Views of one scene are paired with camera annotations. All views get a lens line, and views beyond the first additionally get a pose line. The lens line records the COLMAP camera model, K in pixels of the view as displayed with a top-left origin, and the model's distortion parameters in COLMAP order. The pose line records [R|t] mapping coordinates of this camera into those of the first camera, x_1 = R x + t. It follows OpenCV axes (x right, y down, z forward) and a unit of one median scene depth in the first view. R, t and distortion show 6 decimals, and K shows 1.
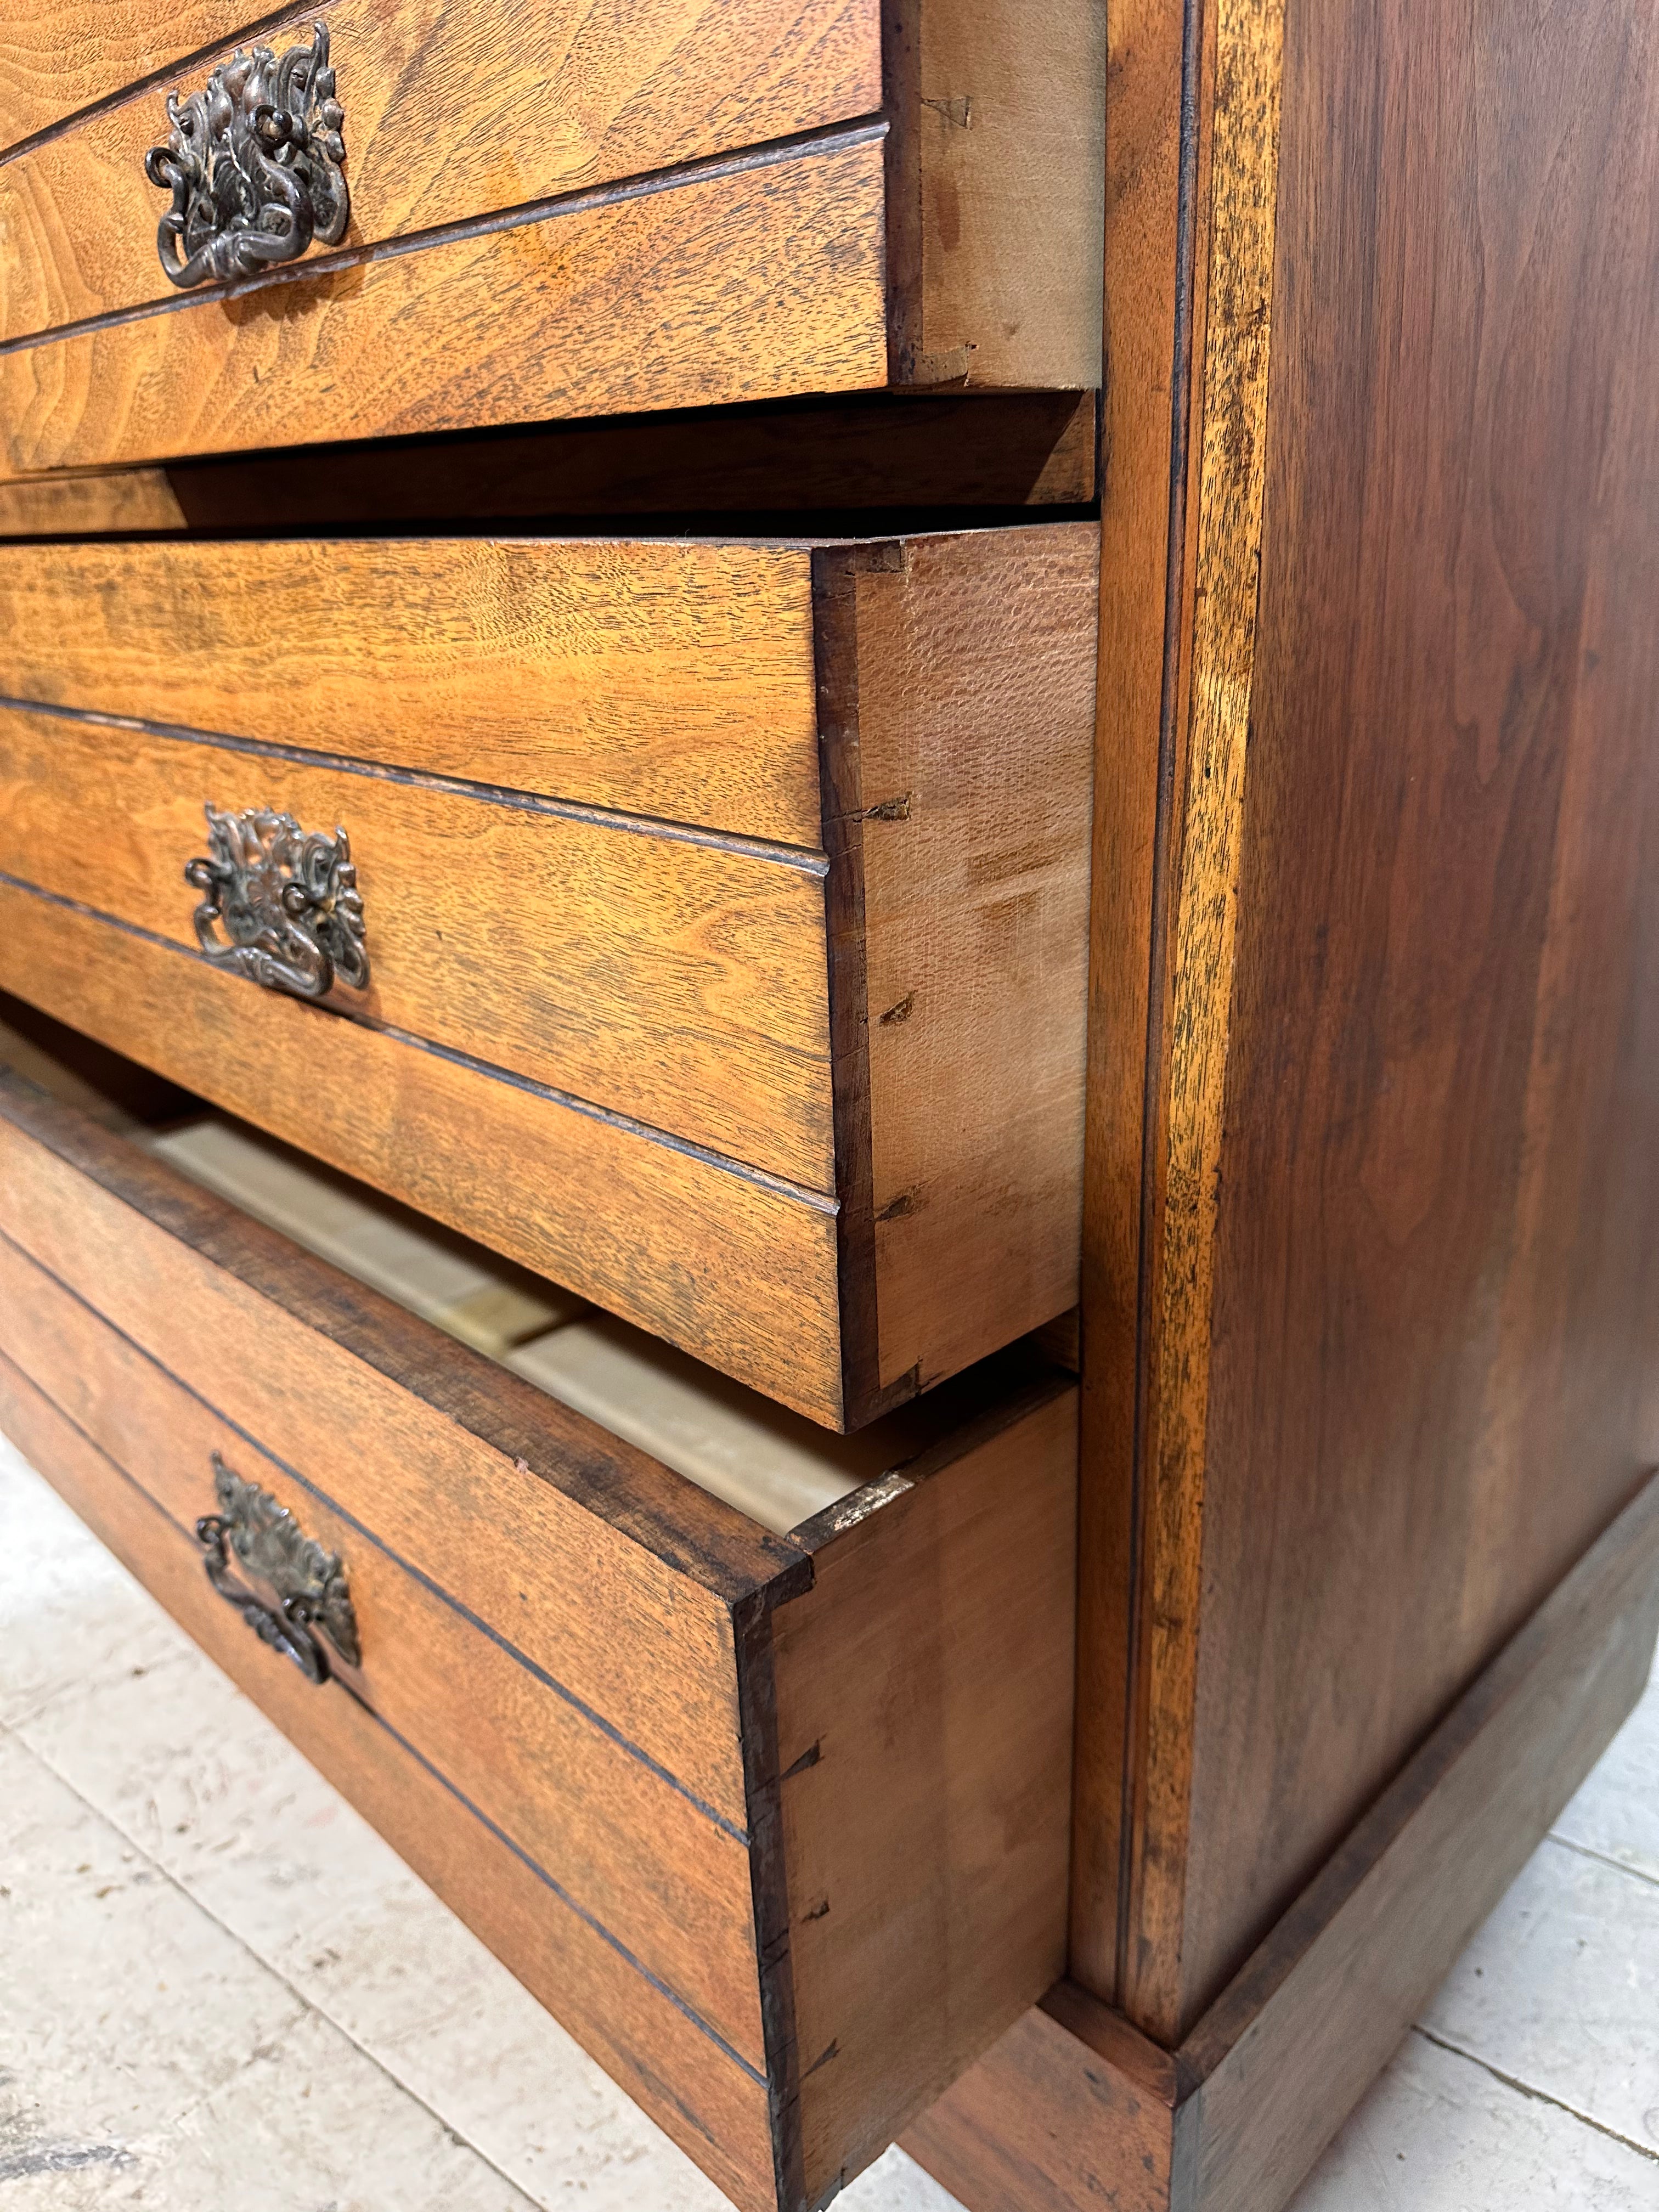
lens RADIAL K [[1568.2, 0, 833.5], [0, 1568.2, 1118.0], [0, 0, 1]] dist [0.007850, -0.019563]
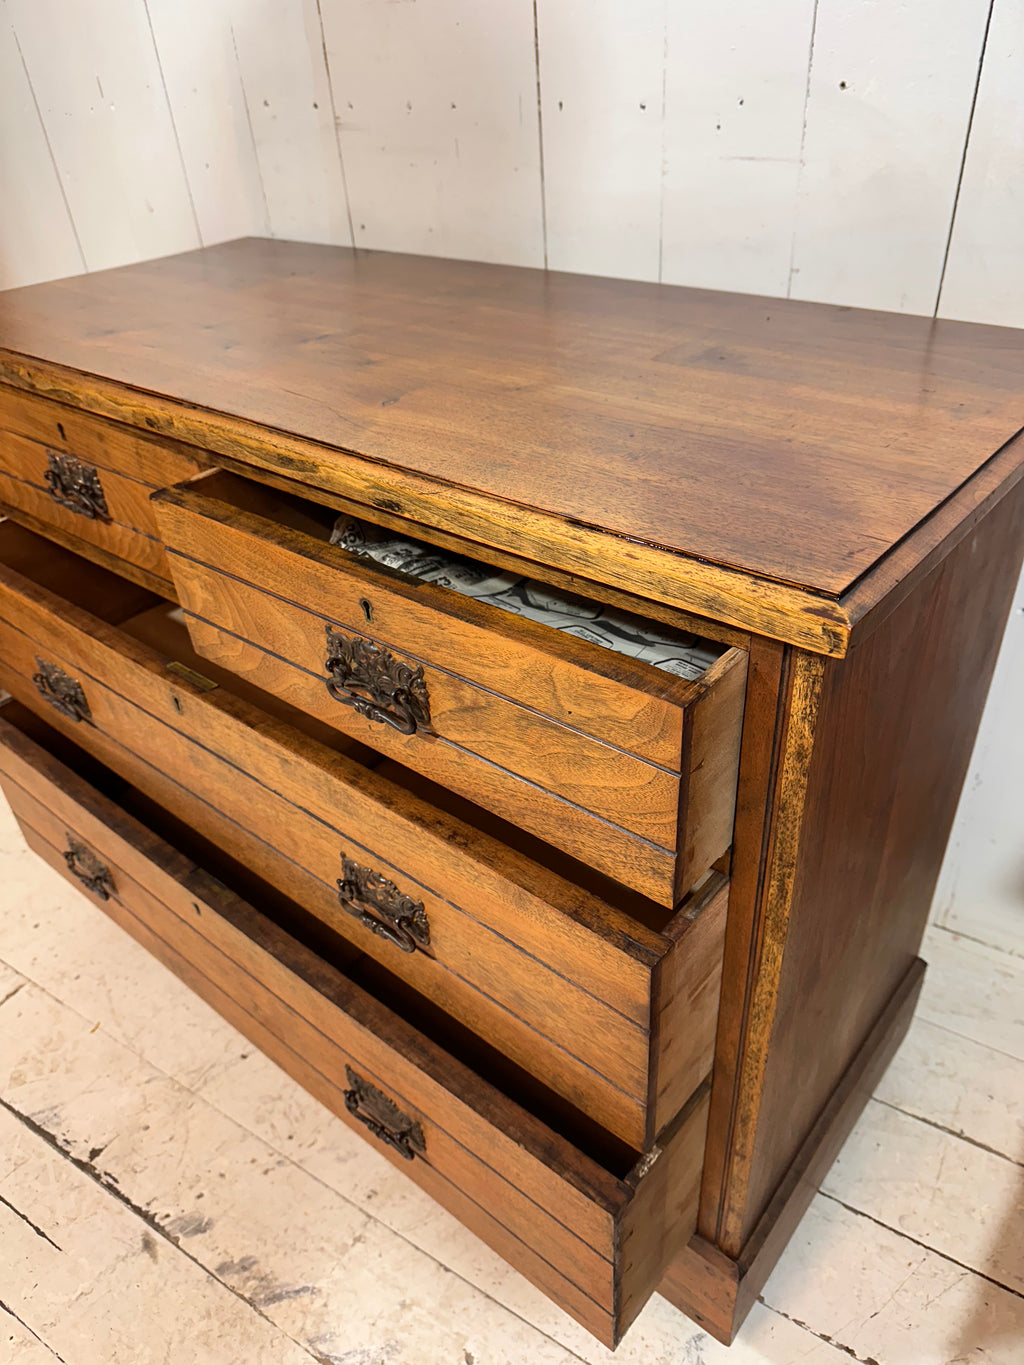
lens RADIAL K [[953.5, 0, 513.9], [0, 953.5, 684.5], [0, 0, 1]] dist [0.083444, -0.119113]
pose [[0.995524, -0.067285, 0.066372, -0.236134], [0.050438, 0.972126, 0.228970, -0.859238], [-0.079929, -0.224597, 0.971168, -0.440194]]
